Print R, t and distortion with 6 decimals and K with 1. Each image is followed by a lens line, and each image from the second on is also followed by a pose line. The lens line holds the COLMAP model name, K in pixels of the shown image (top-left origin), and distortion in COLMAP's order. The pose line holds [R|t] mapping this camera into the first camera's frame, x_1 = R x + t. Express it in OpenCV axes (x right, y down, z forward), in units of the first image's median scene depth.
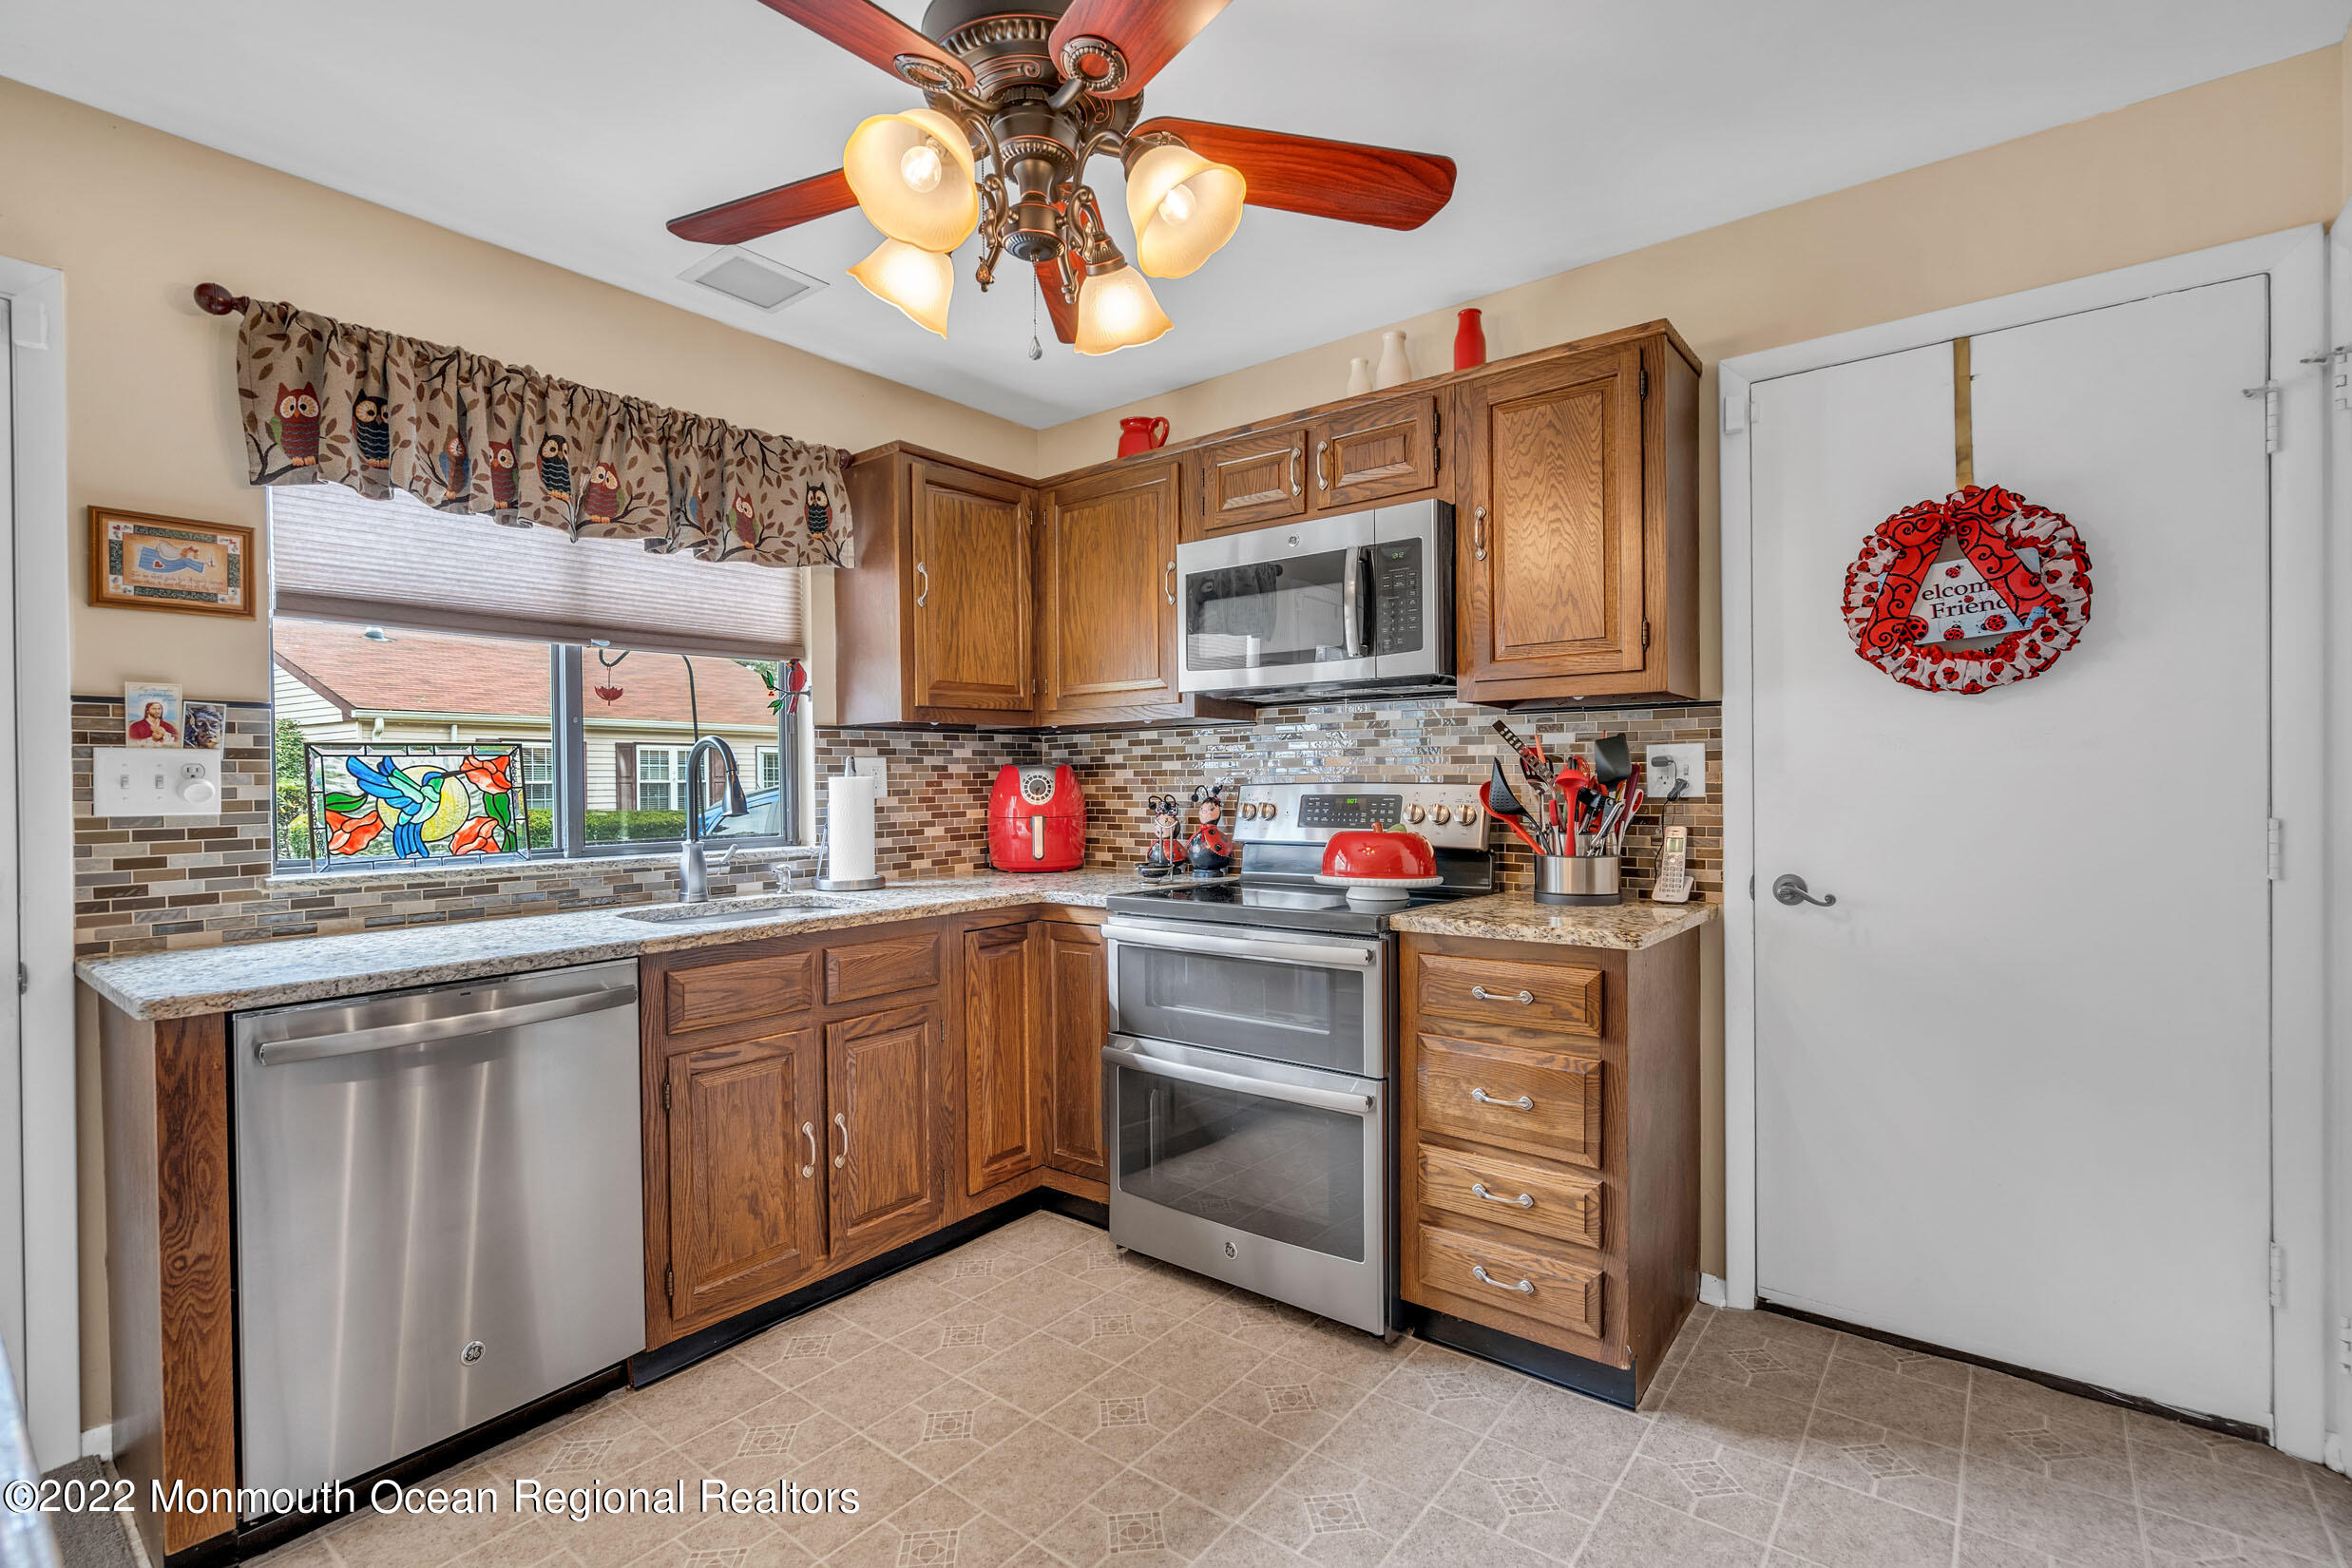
lens RADIAL K [[1089.8, 0, 1184.5], [0, 1089.8, 782.3], [0, 0, 1]] dist [-0.000480, 0.000939]
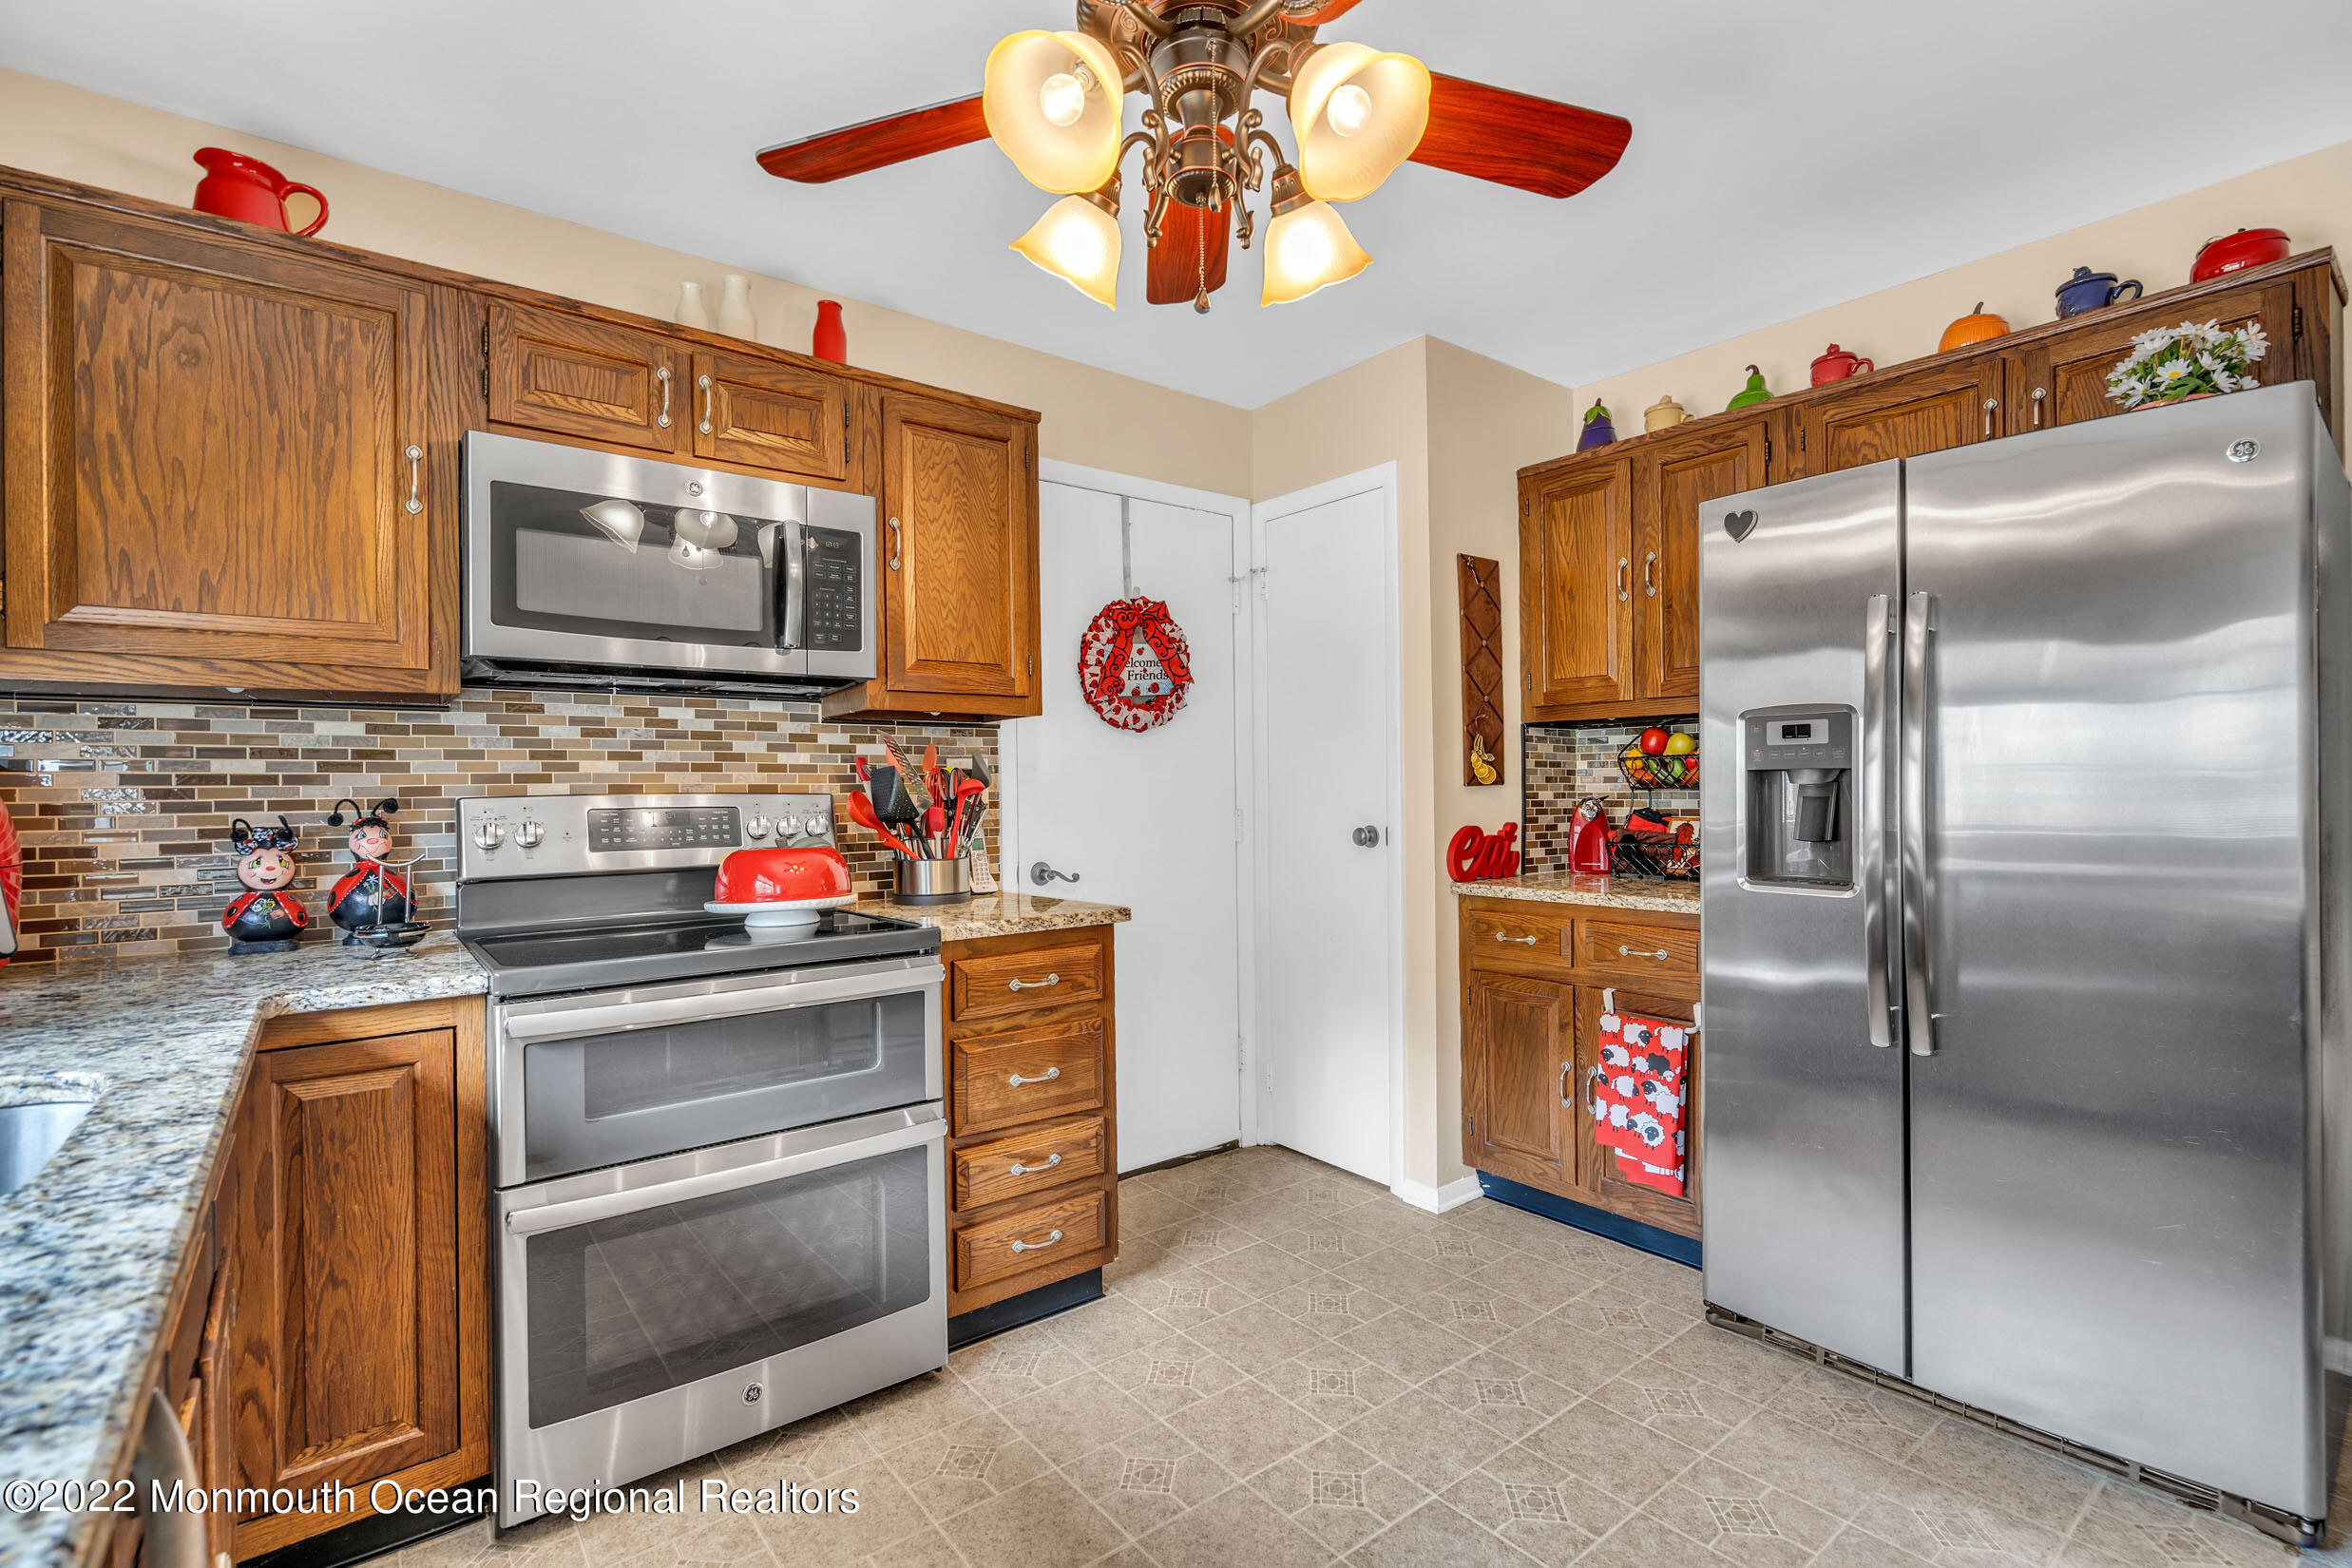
lens RADIAL K [[1089.8, 0, 1183.0], [0, 1089.8, 783.2], [0, 0, 1]] dist [-0.000480, 0.000939]
pose [[0.223437, 0.008158, 0.974684, -0.720498], [0.008994, 0.999905, -0.010431, 0.006178], [-0.974677, 0.011097, 0.223343, 0.579300]]
